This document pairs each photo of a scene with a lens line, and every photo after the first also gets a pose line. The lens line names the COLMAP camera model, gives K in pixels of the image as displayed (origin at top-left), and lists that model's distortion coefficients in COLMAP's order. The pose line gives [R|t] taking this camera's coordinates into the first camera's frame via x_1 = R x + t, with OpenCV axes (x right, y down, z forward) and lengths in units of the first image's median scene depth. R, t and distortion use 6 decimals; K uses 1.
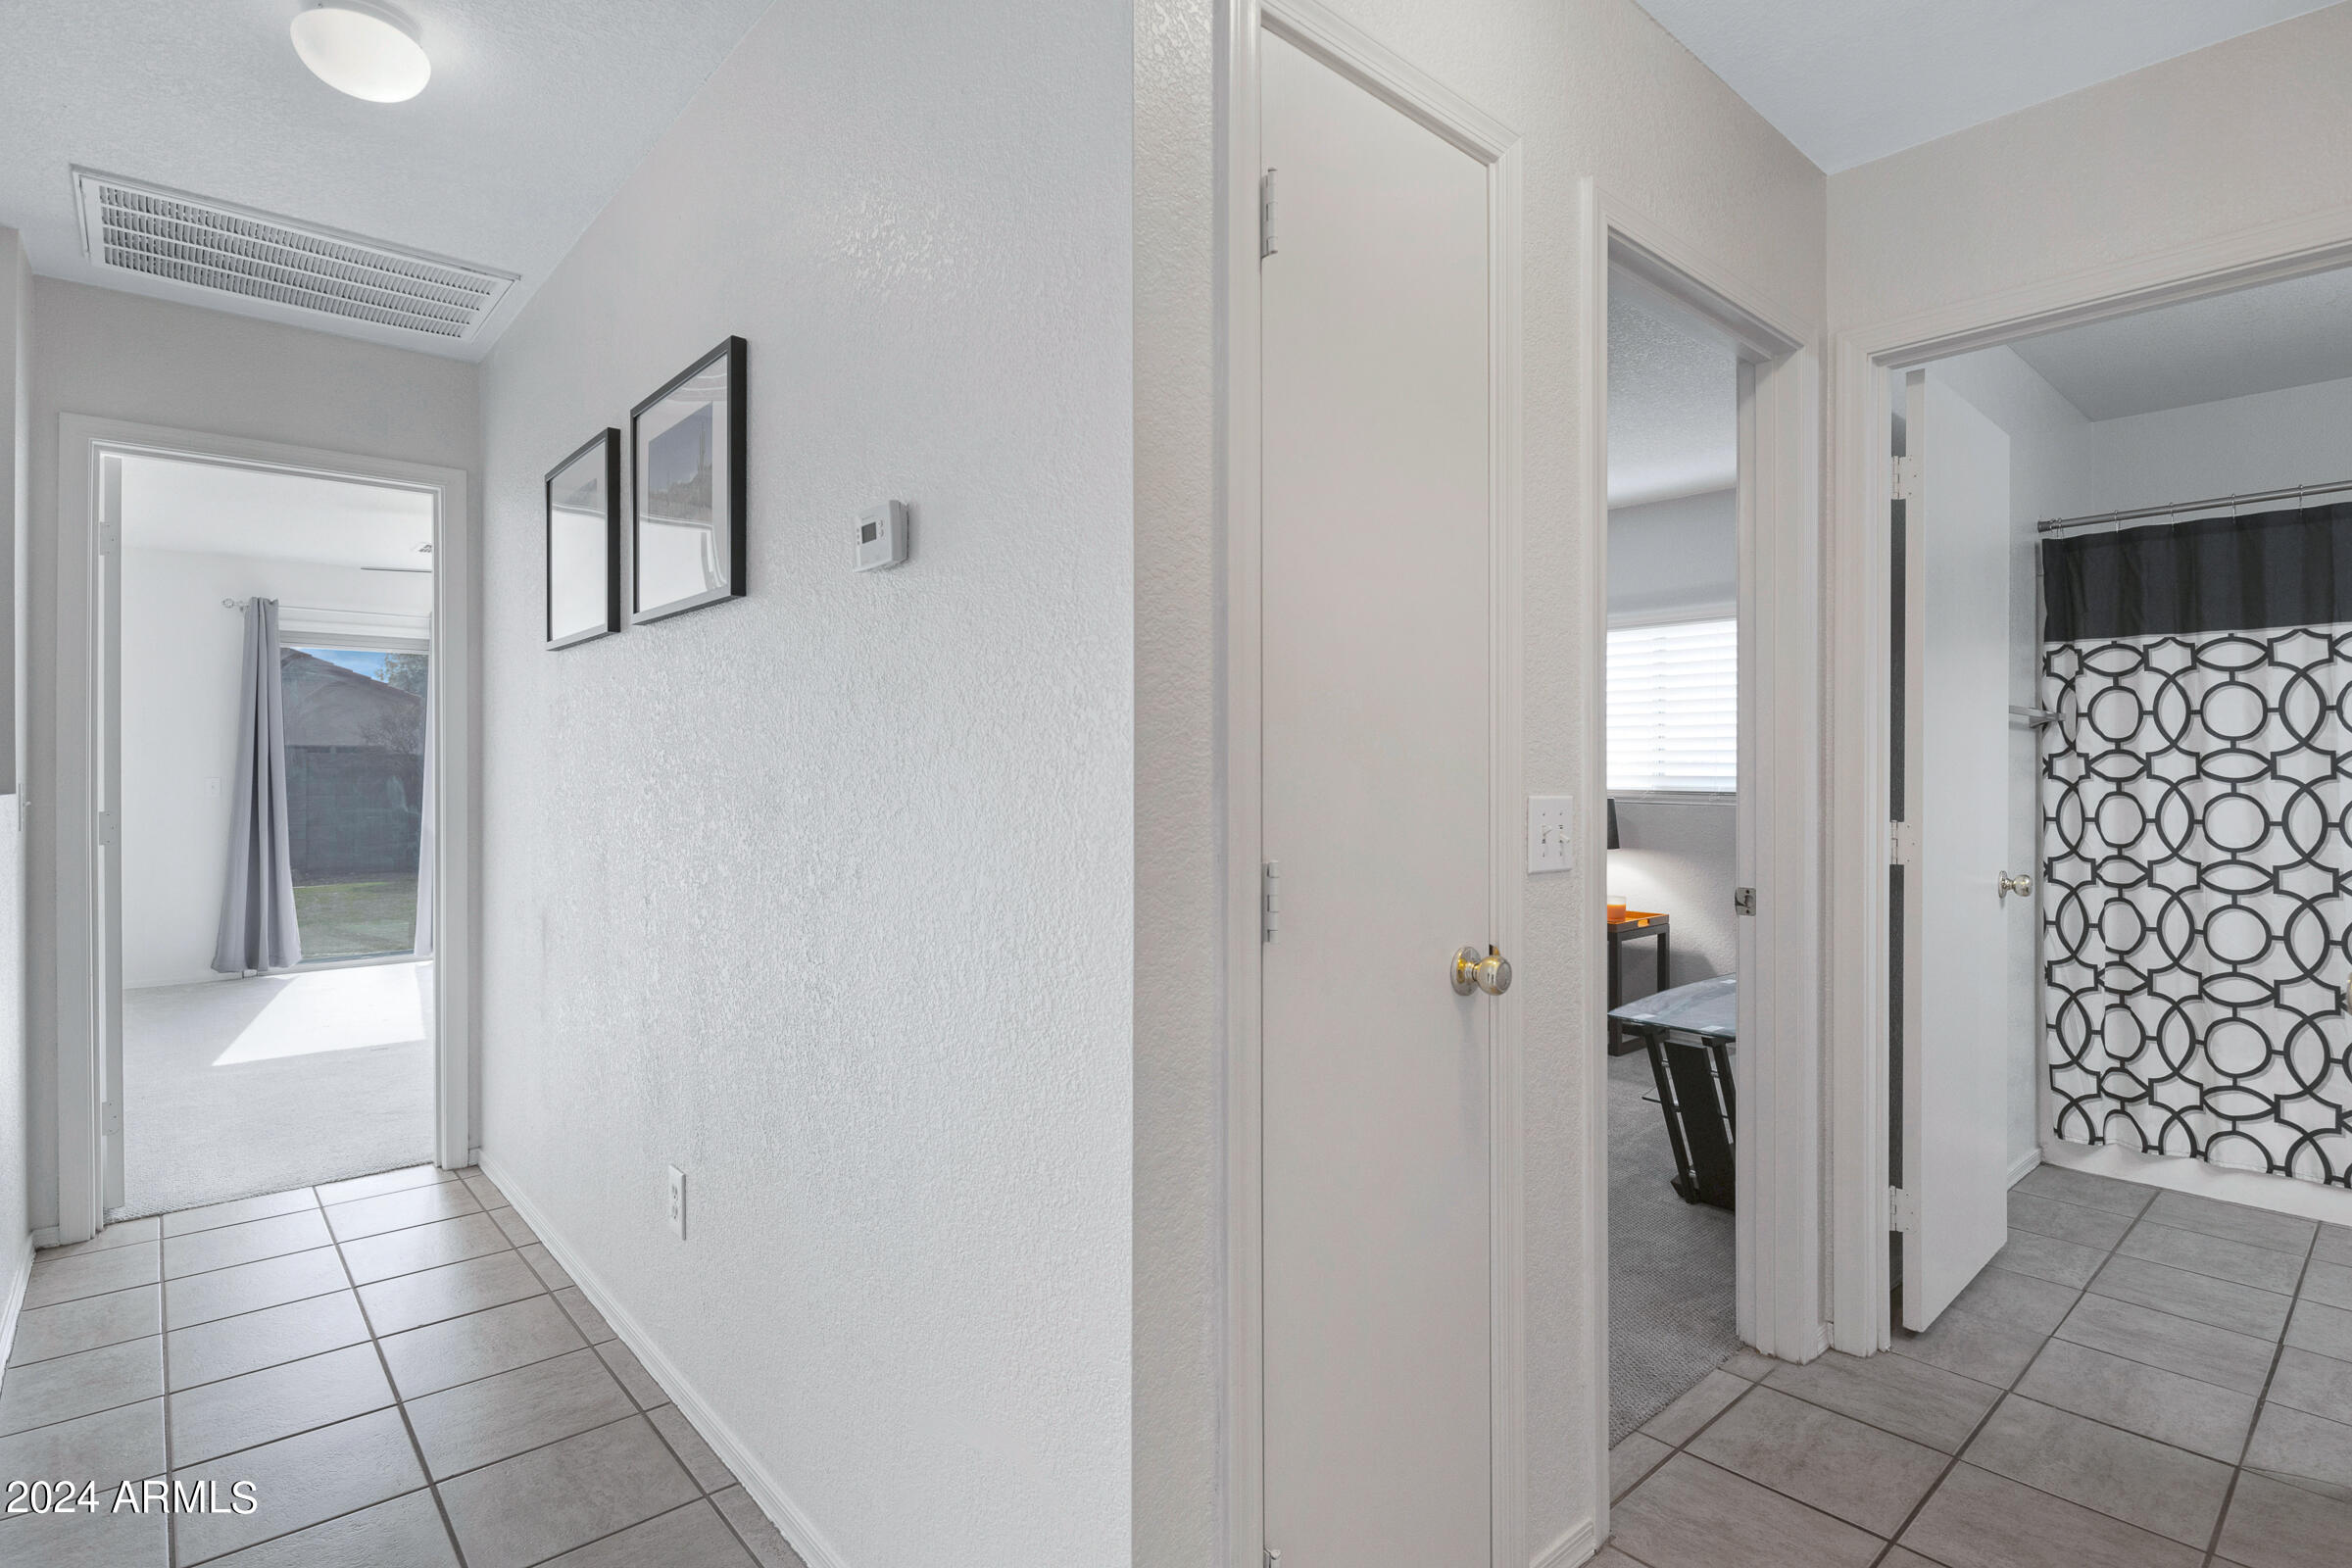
lens RADIAL K [[1157.5, 0, 1174.3], [0, 1157.5, 773.9], [0, 0, 1]] dist [-0.003295, -0.000553]
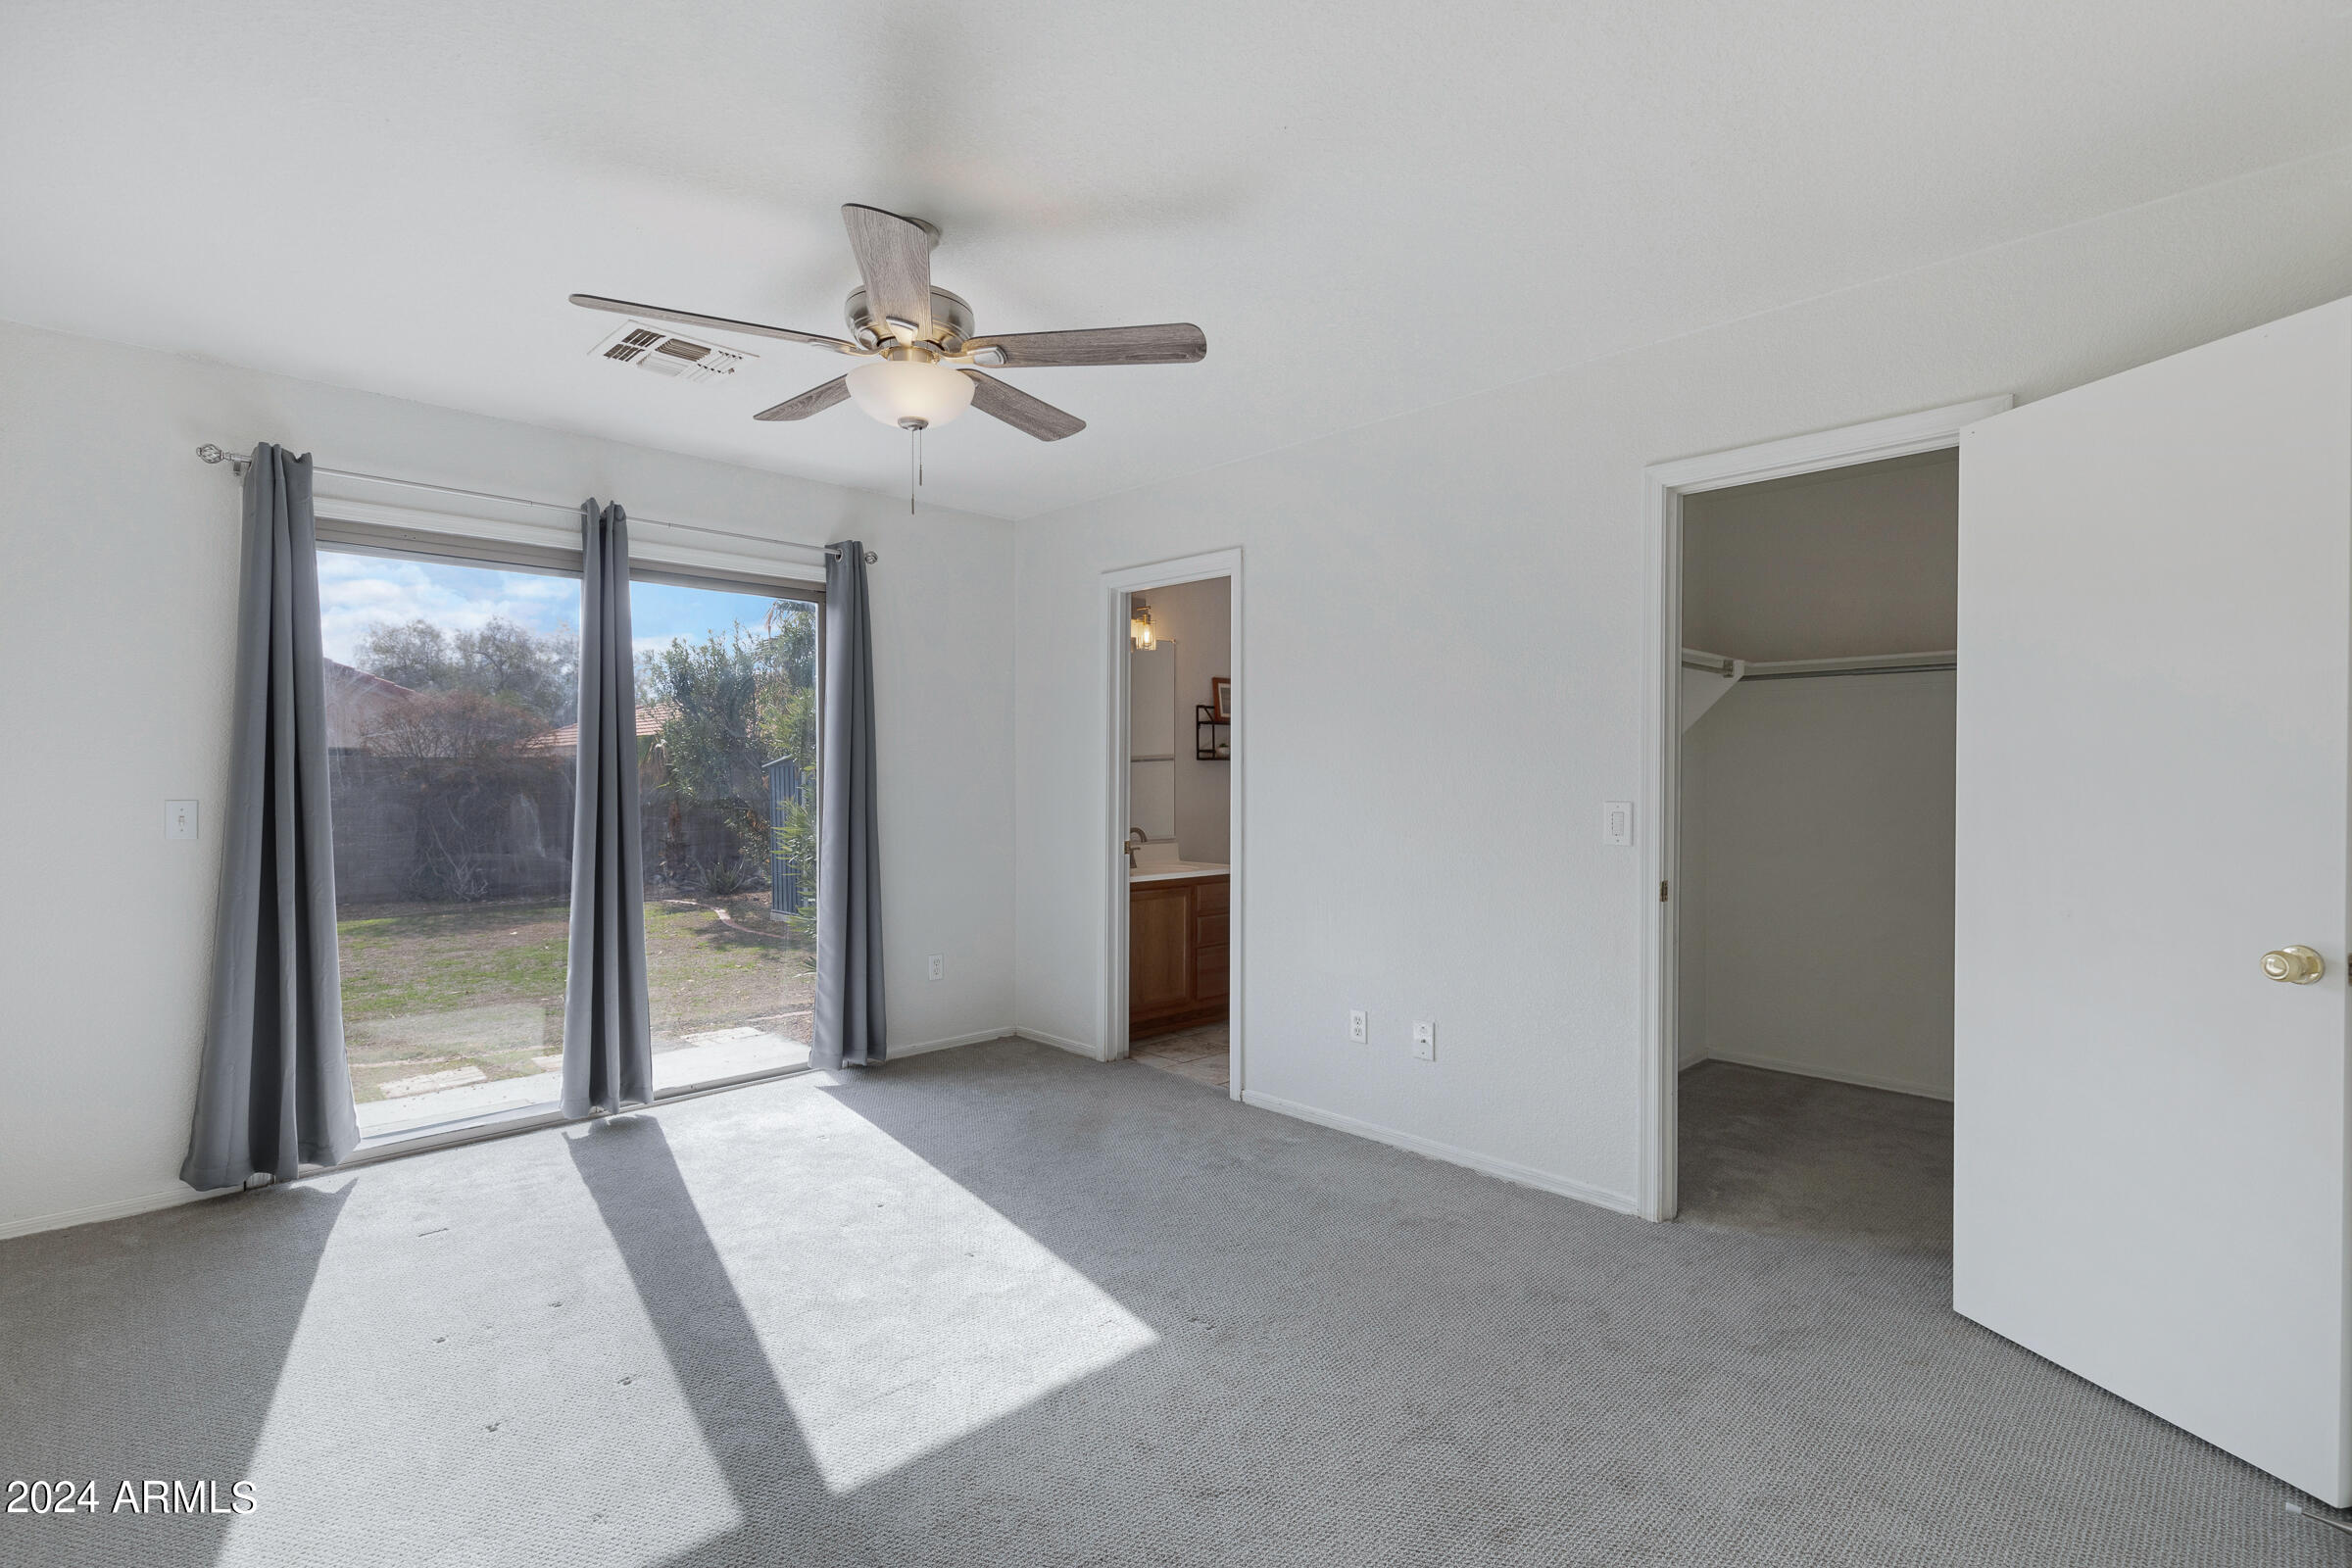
lens RADIAL K [[1062.3, 0, 1178.2], [0, 1062.3, 790.9], [0, 0, 1]] dist [0.002770, 0.000449]
pose [[0.999123, -0.002738, 0.041778, -0.409182], [0.002440, 0.999971, 0.007177, -0.003295], [-0.041796, -0.007069, 0.999101, 0.507189]]
